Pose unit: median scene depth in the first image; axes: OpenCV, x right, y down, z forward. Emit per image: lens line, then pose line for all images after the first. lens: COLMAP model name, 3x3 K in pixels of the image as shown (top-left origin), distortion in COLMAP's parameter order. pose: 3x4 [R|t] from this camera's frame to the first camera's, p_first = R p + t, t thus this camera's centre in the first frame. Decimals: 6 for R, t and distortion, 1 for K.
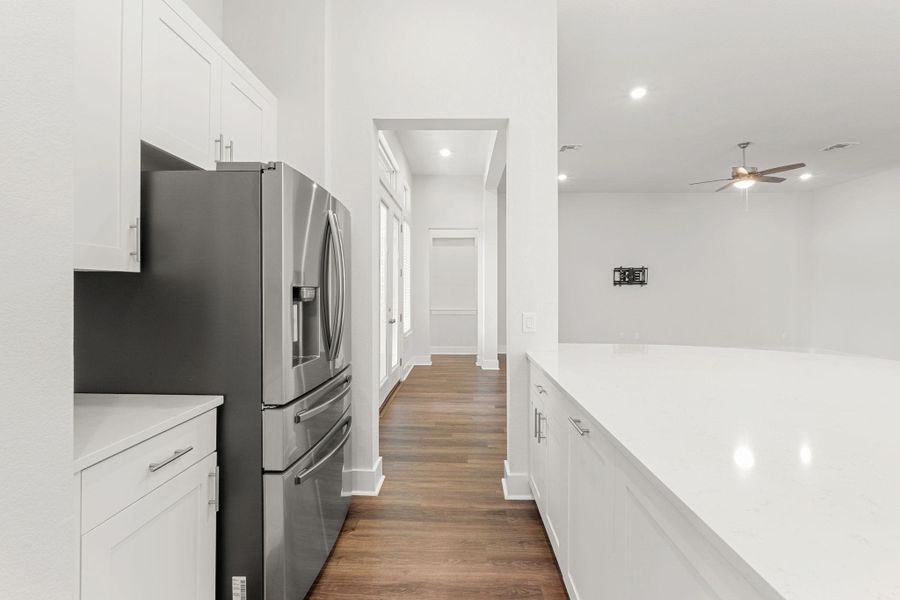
lens RADIAL K [[386.7, 0, 449.1], [0, 386.7, 291.0], [0, 0, 1]] dist [-0.000507, 0.000073]
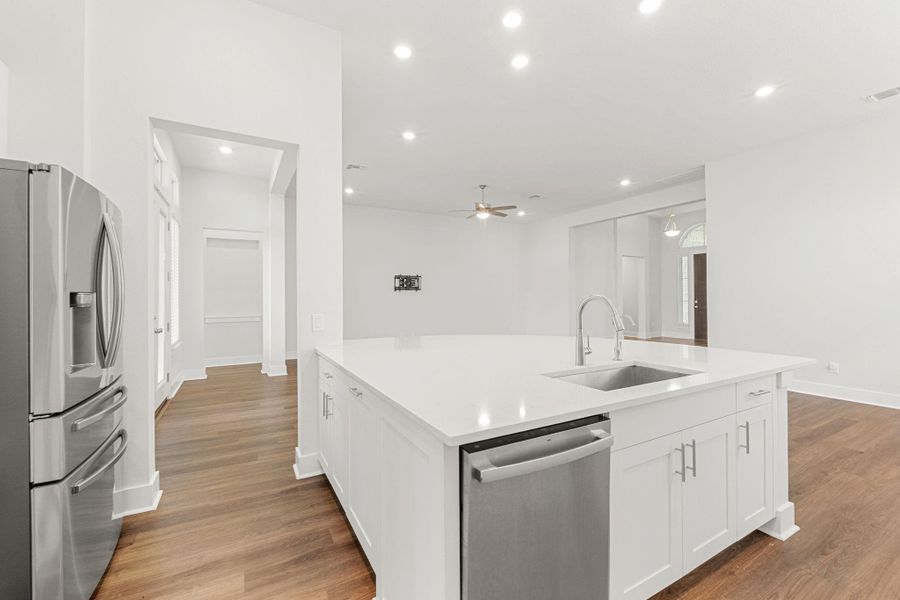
lens RADIAL K [[377.9, 0, 447.0], [0, 377.9, 293.4], [0, 0, 1]] dist [-0.004153, -0.000623]
pose [[0.860745, -0.001891, 0.509033, -0.030075], [0.005539, 0.999969, -0.005652, 0.001252], [-0.509007, 0.007684, 0.860728, -0.141911]]
